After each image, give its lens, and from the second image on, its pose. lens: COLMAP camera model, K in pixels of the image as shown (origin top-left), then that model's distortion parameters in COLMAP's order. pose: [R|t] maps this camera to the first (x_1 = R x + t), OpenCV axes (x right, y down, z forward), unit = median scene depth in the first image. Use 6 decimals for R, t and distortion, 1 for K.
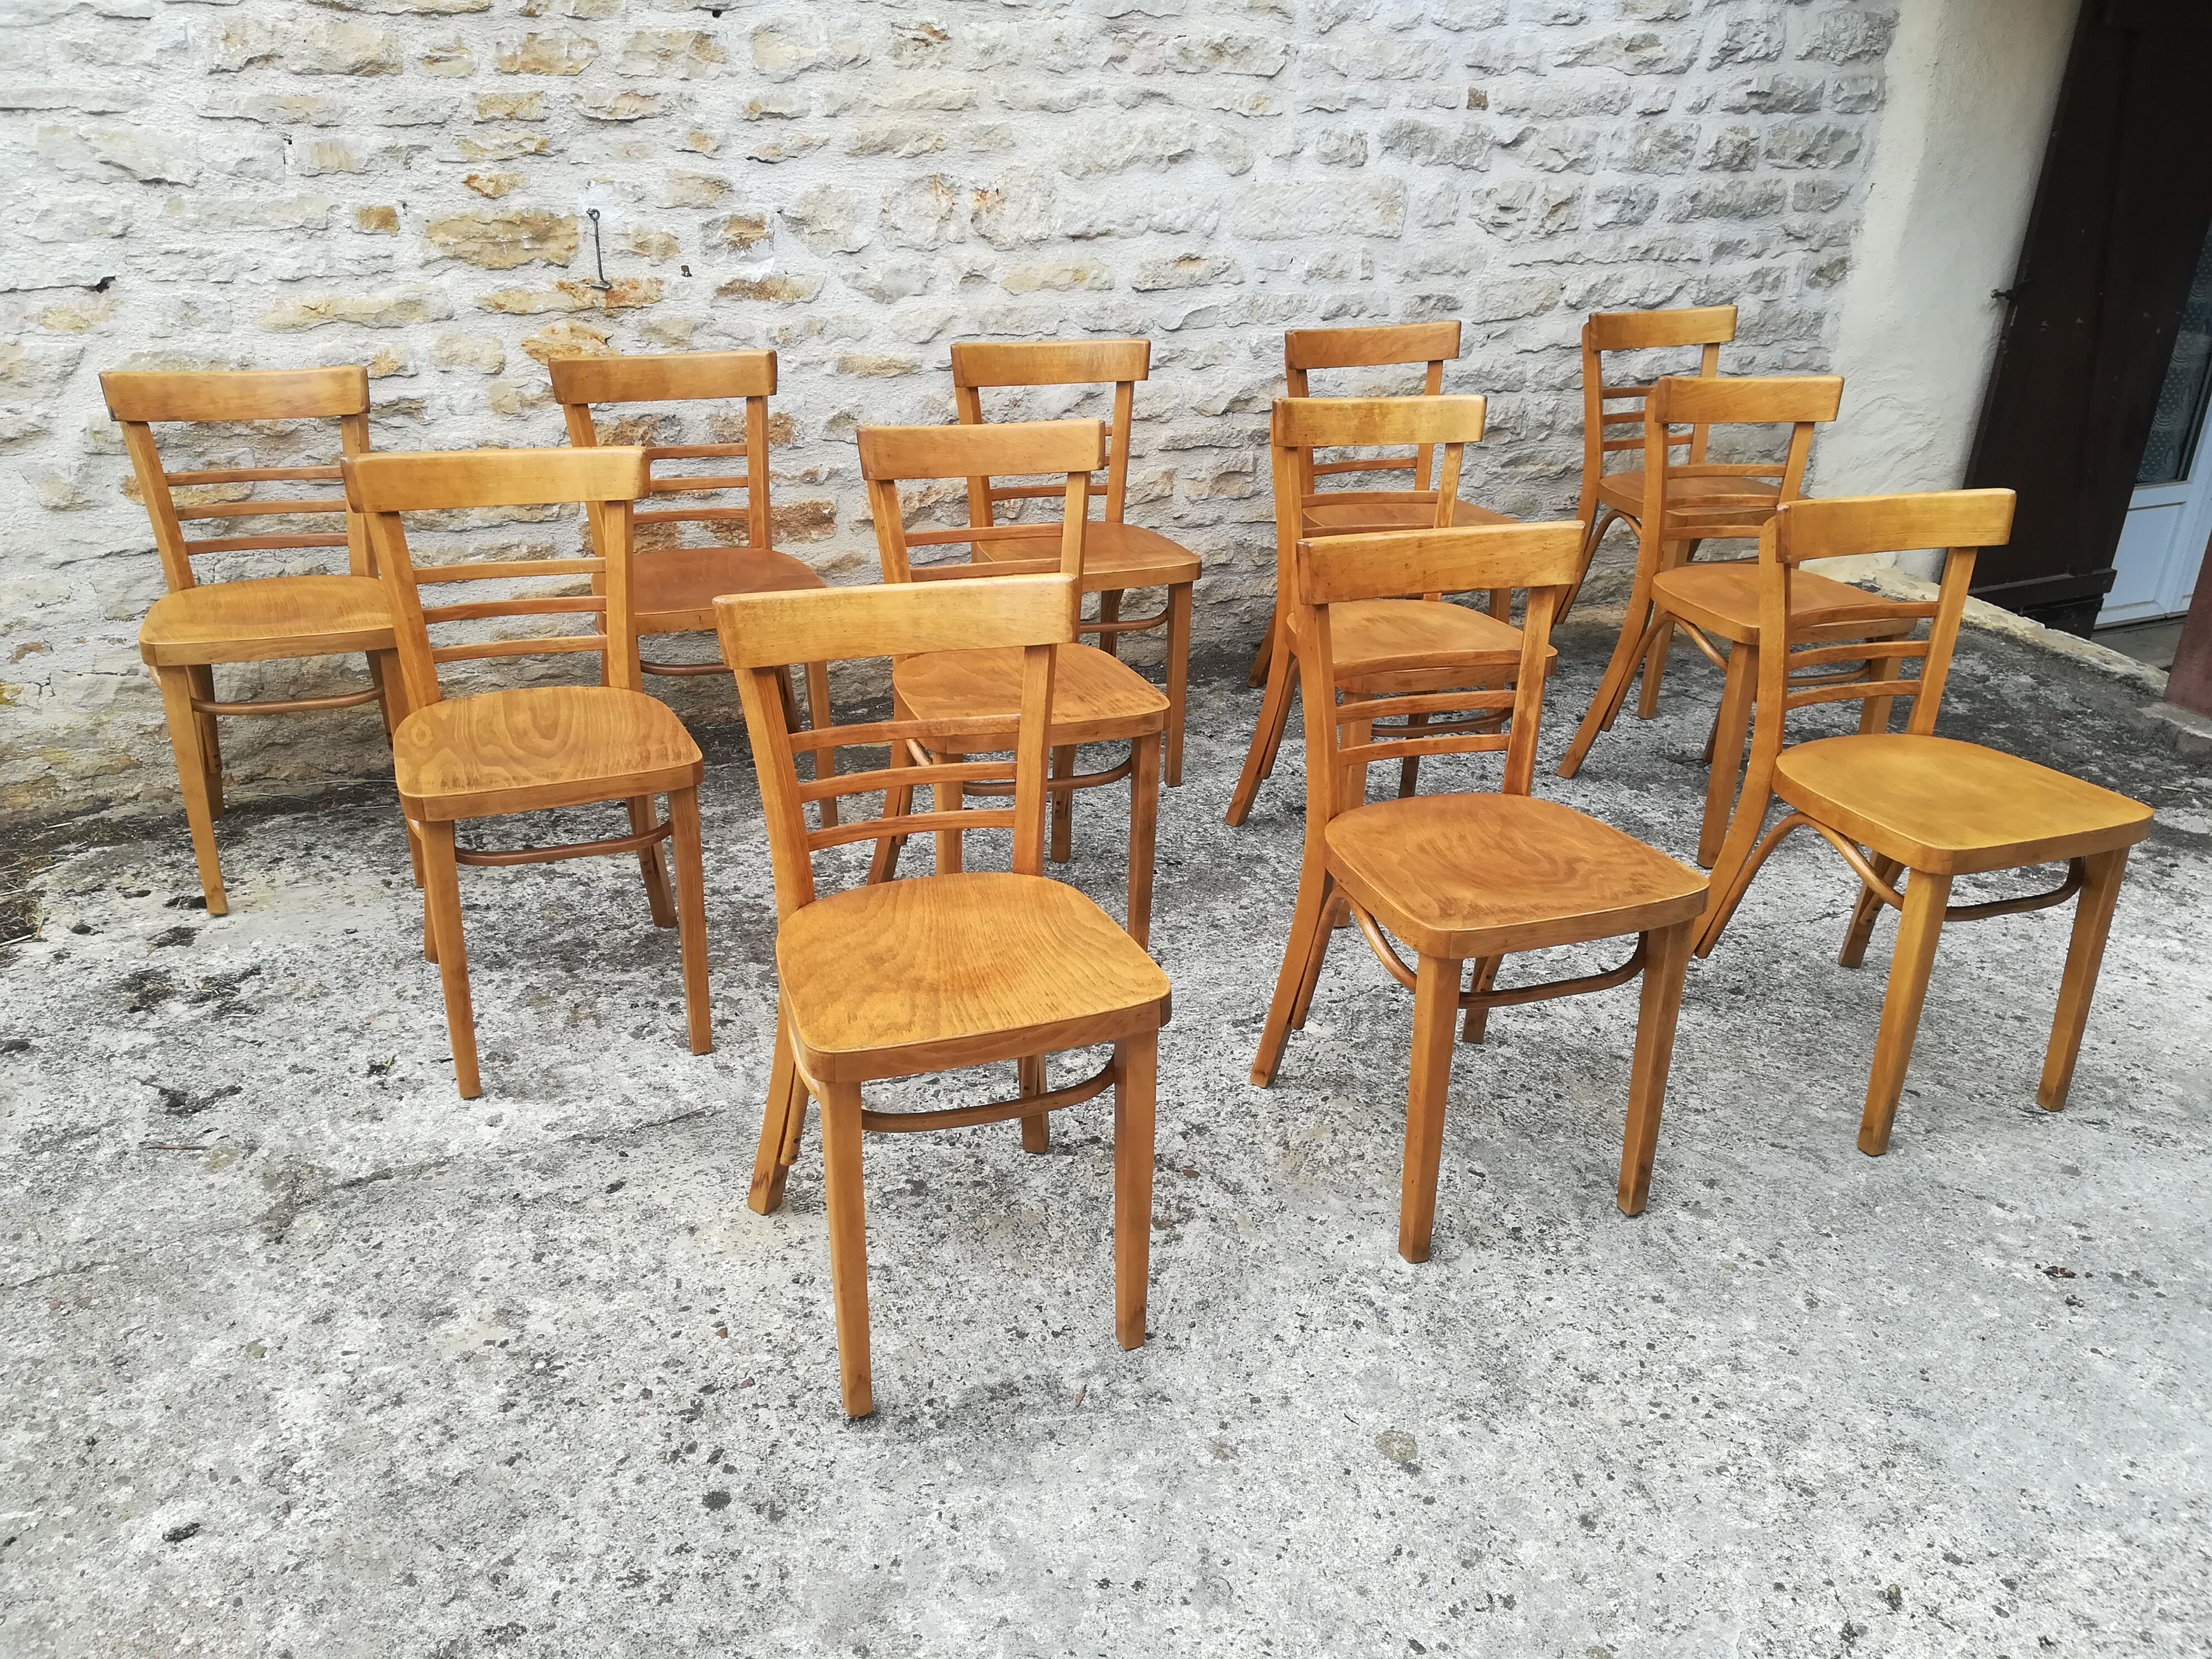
lens RADIAL K [[1726.7, 0, 1124.7], [0, 1726.7, 855.1], [0, 0, 1]] dist [0.046504, -0.074421]
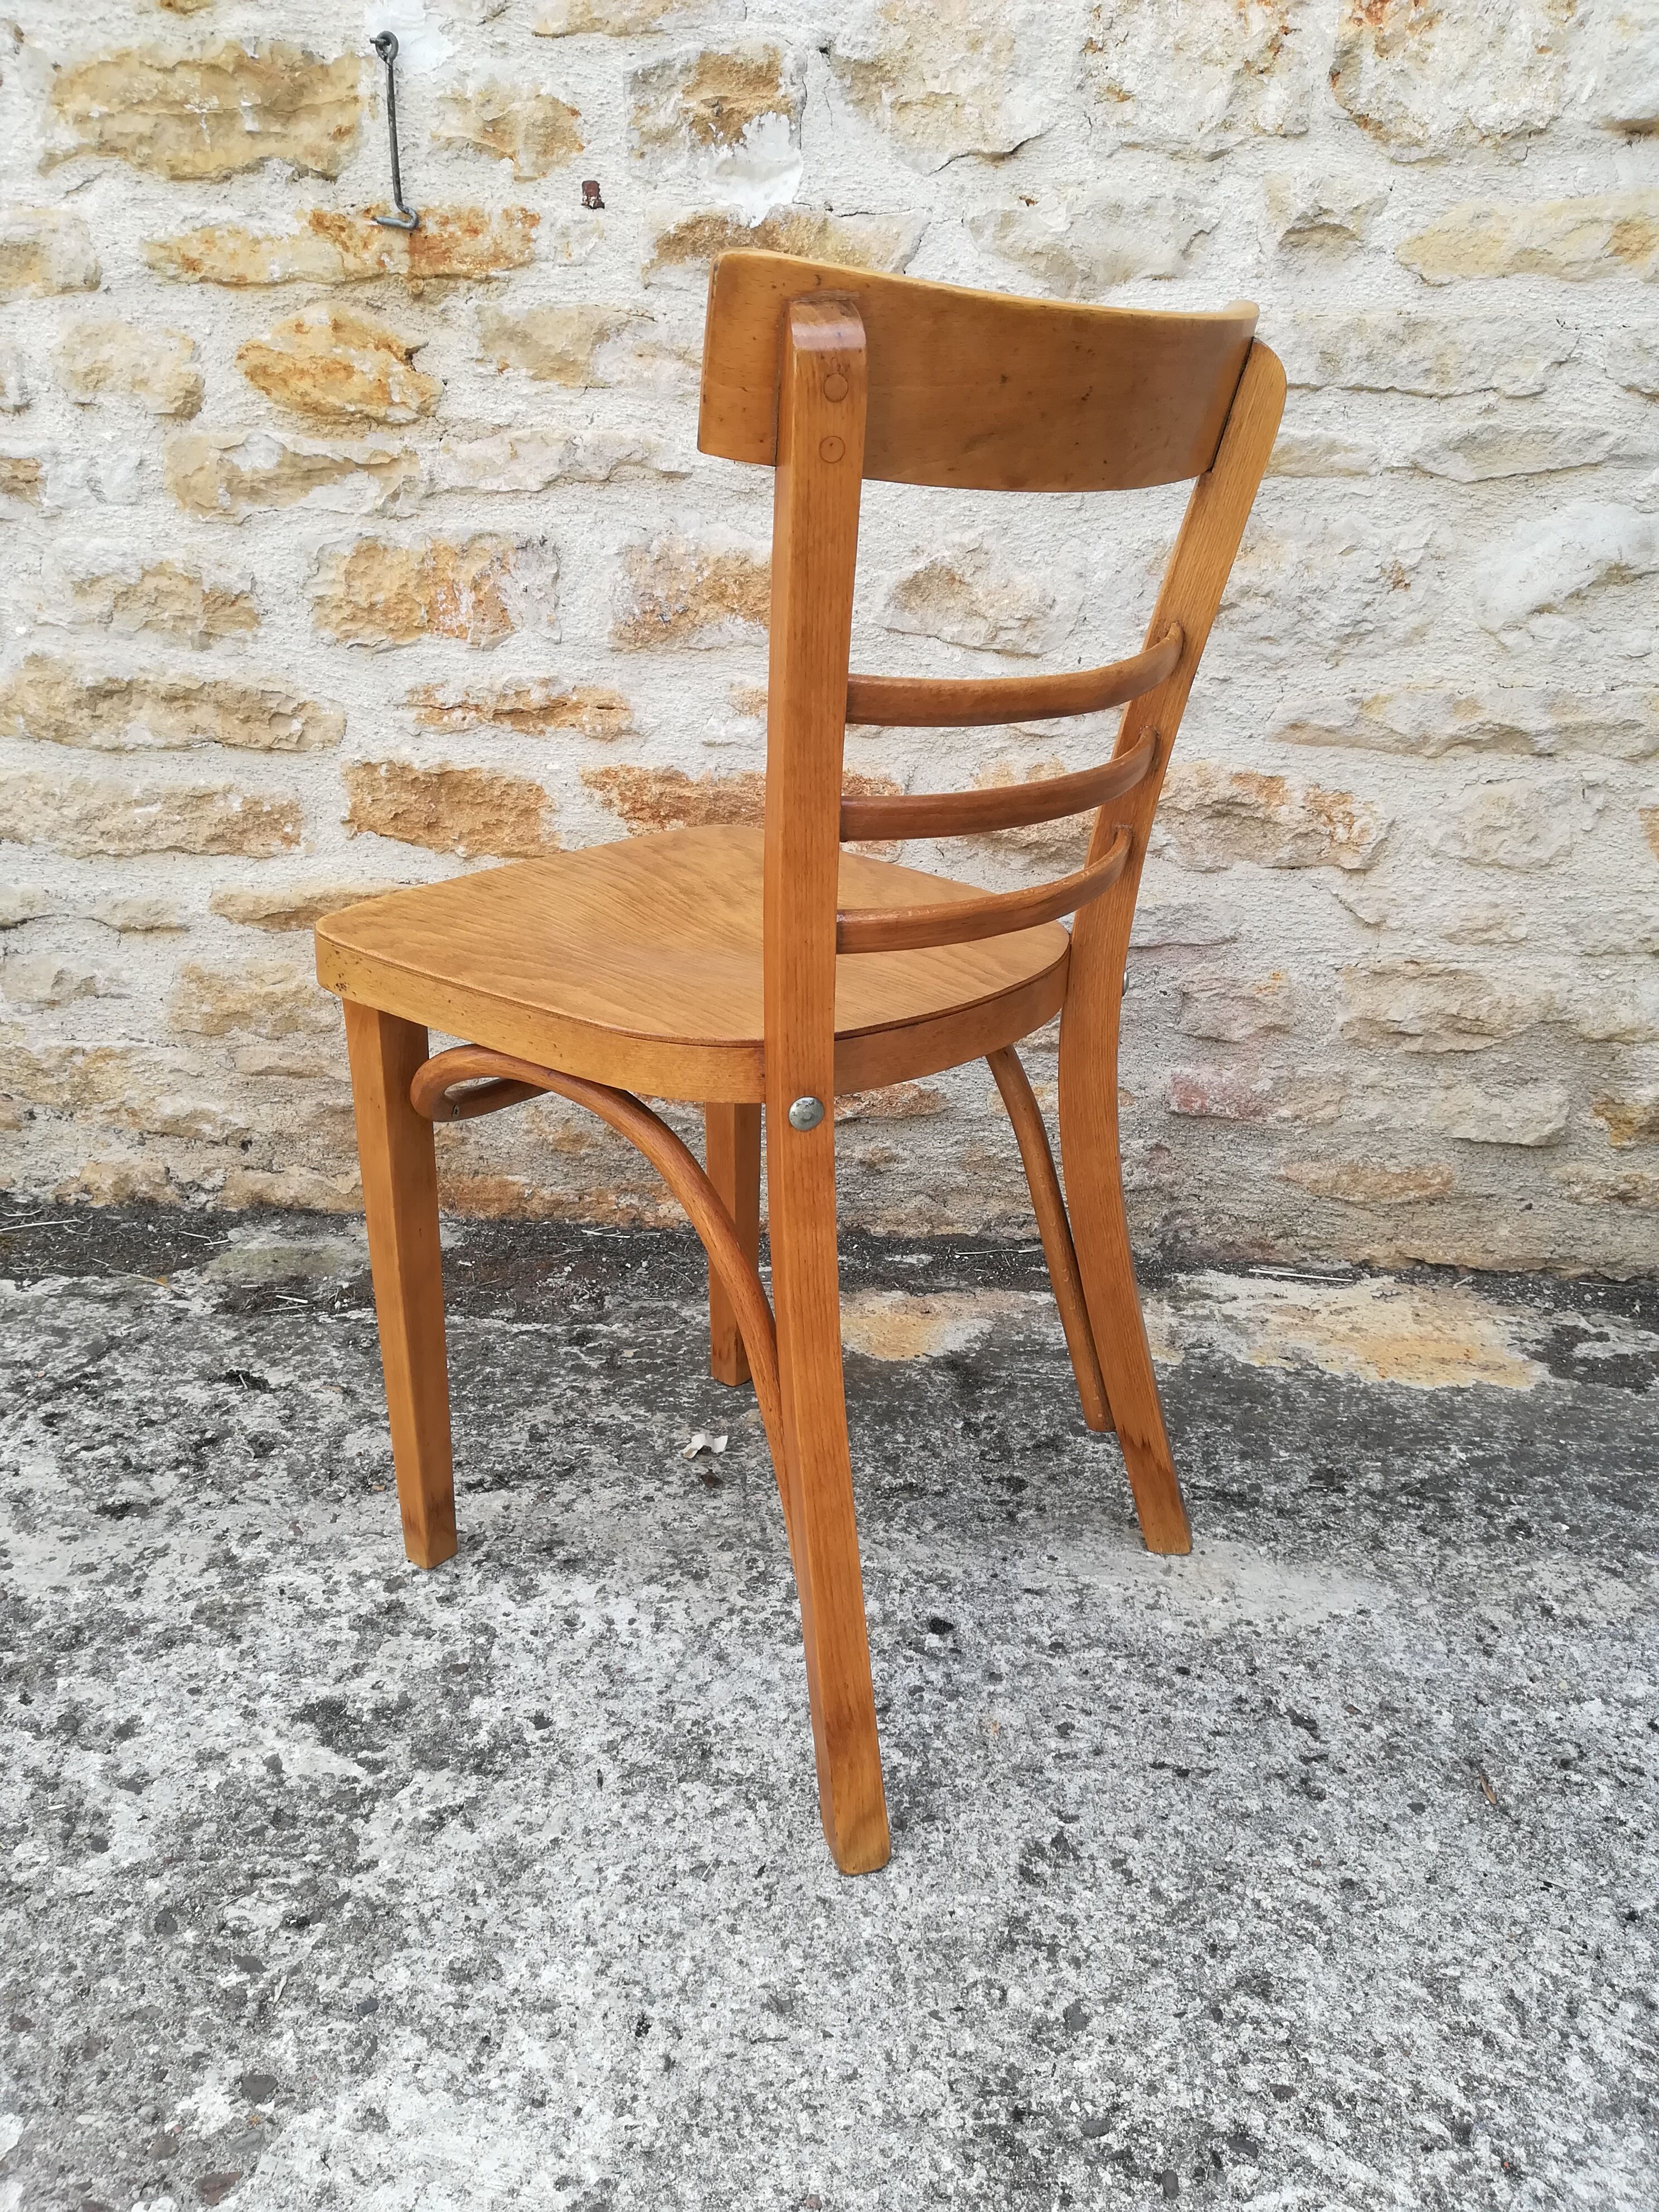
lens RADIAL K [[1726.7, 0, 809.9], [0, 1726.7, 1111.0], [0, 0, 1]] dist [0.046504, -0.074421]
pose [[0.849731, 0.165654, -0.500515, 0.044212], [-0.218395, 0.974670, -0.048189, -0.106797], [0.479854, 0.150257, 0.864386, 0.685353]]
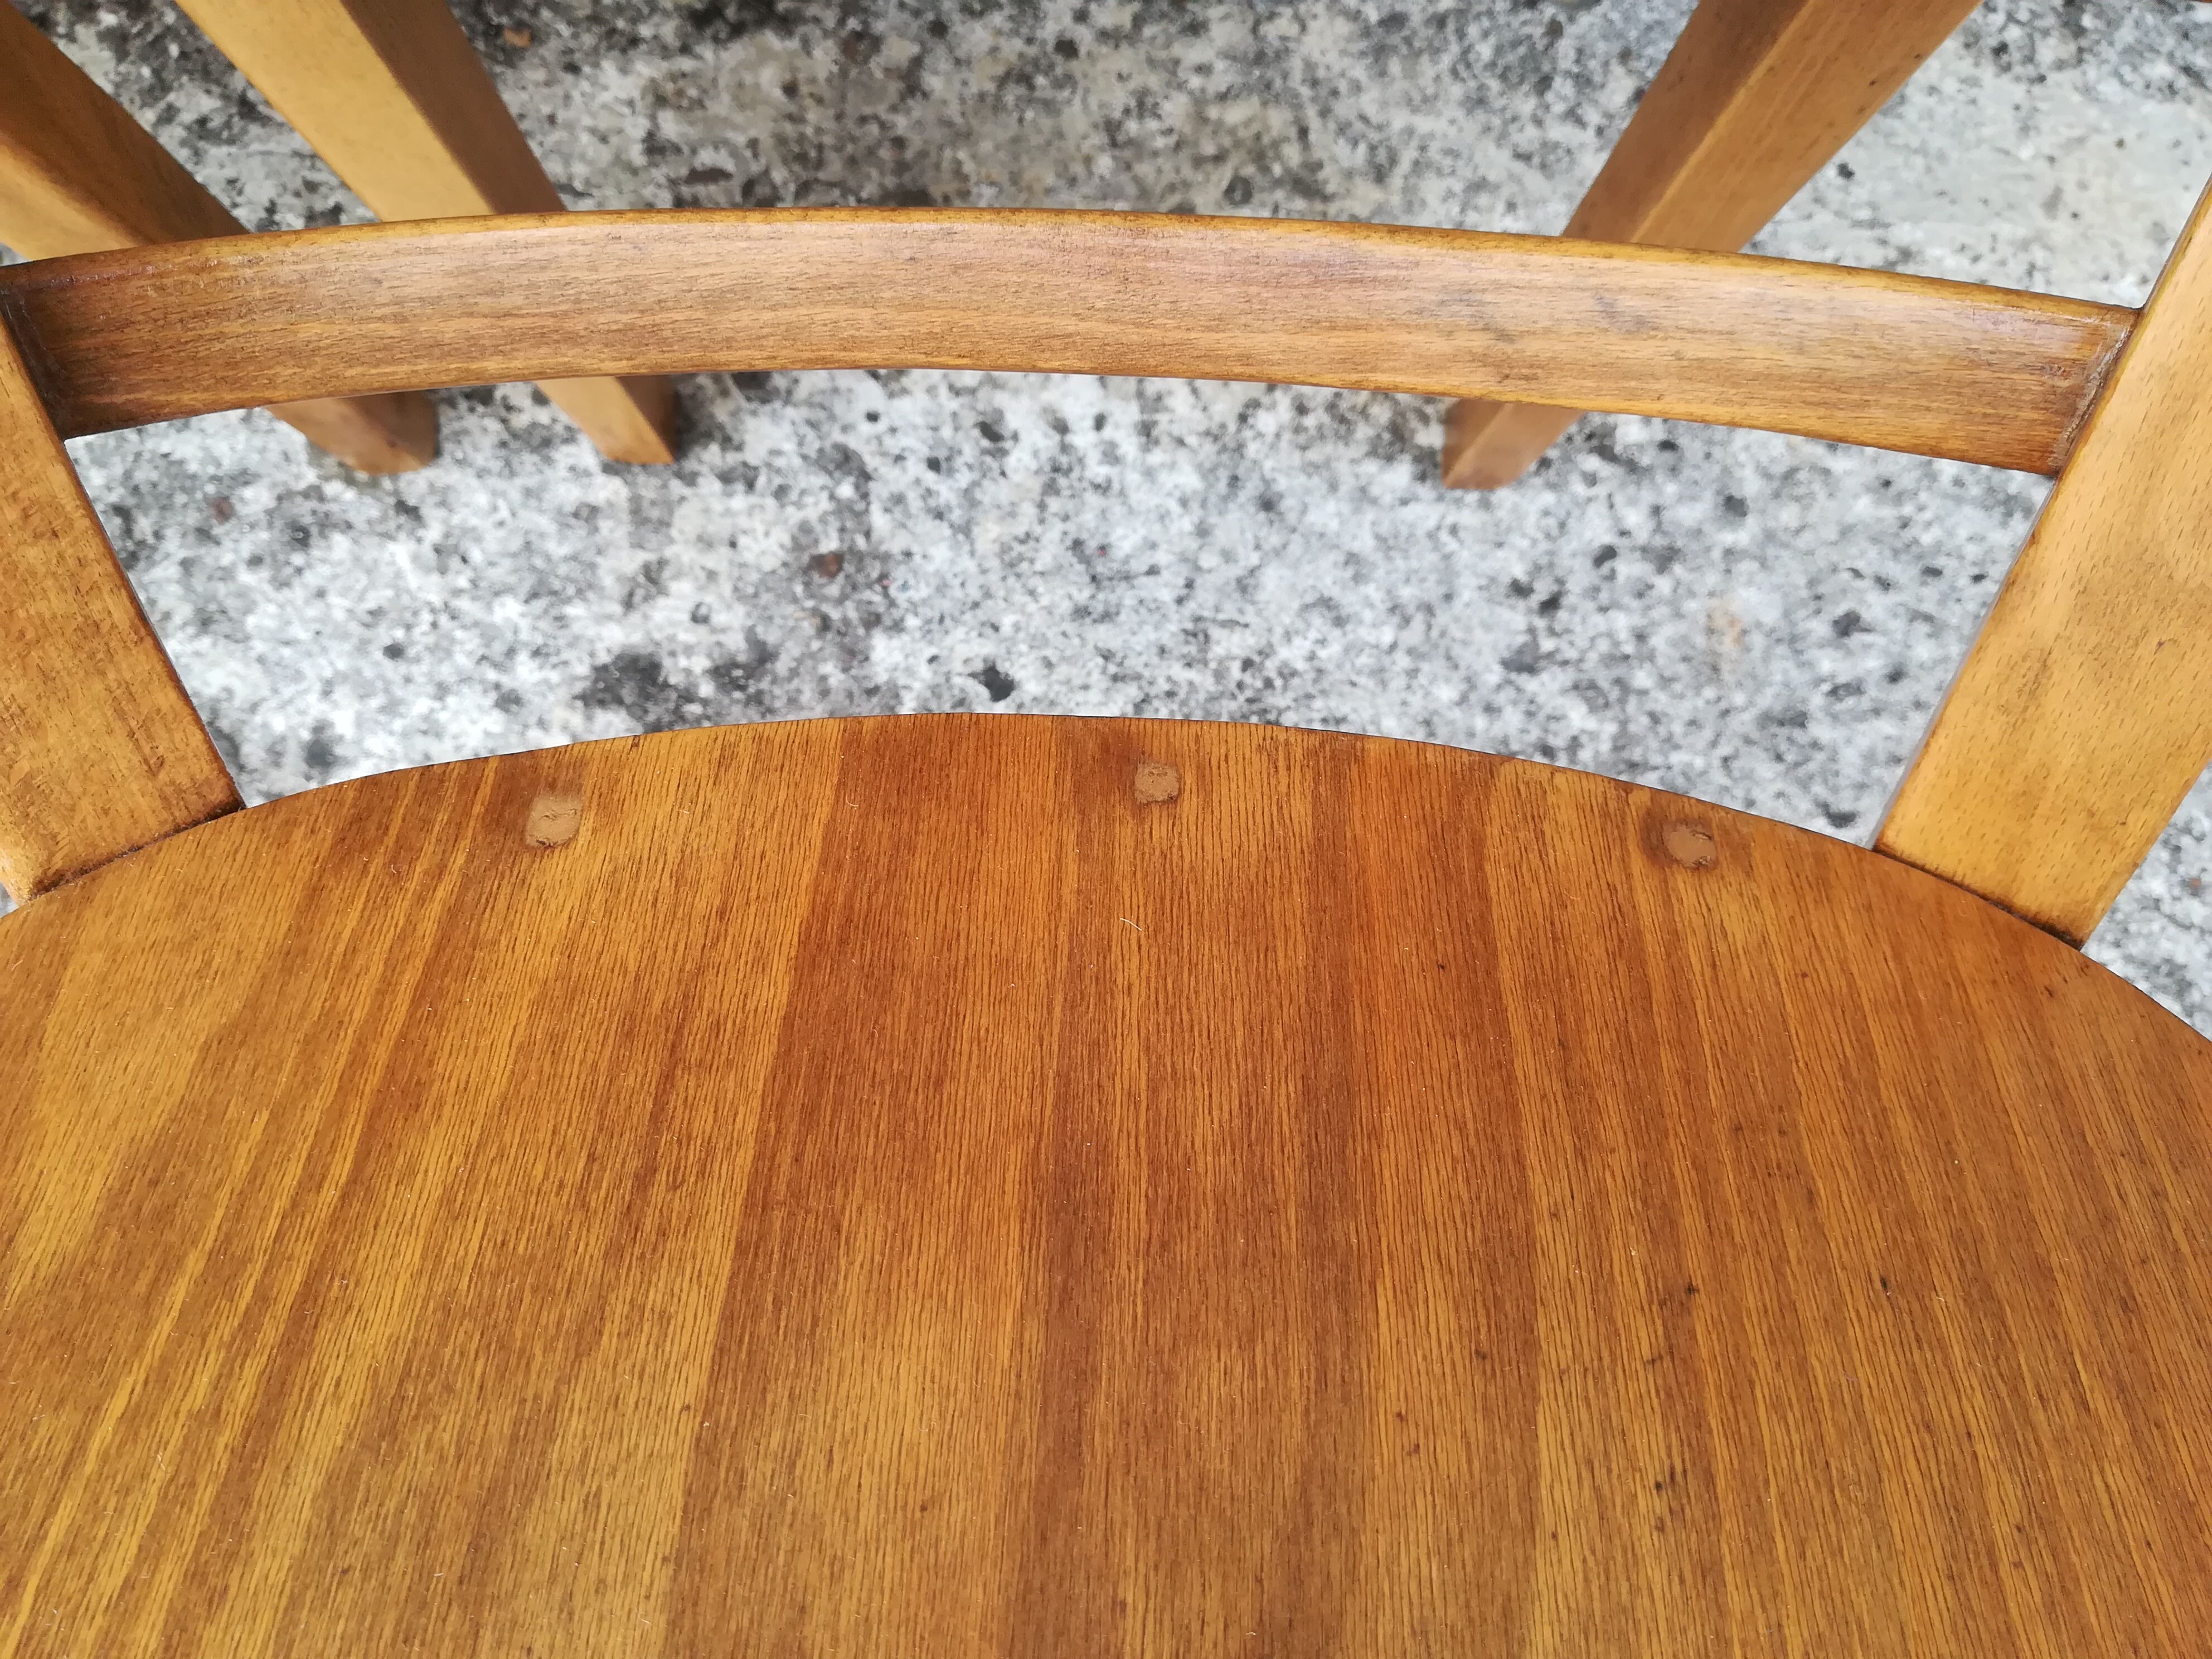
lens RADIAL K [[1726.7, 0, 1073.4], [0, 1726.7, 865.1], [0, 0, 1]] dist [0.046504, -0.074421]
pose [[0.889274, 0.456866, -0.021583, -0.121030], [-0.201136, 0.433014, 0.878660, -0.166559], [0.410775, -0.777028, 0.476960, 0.852811]]
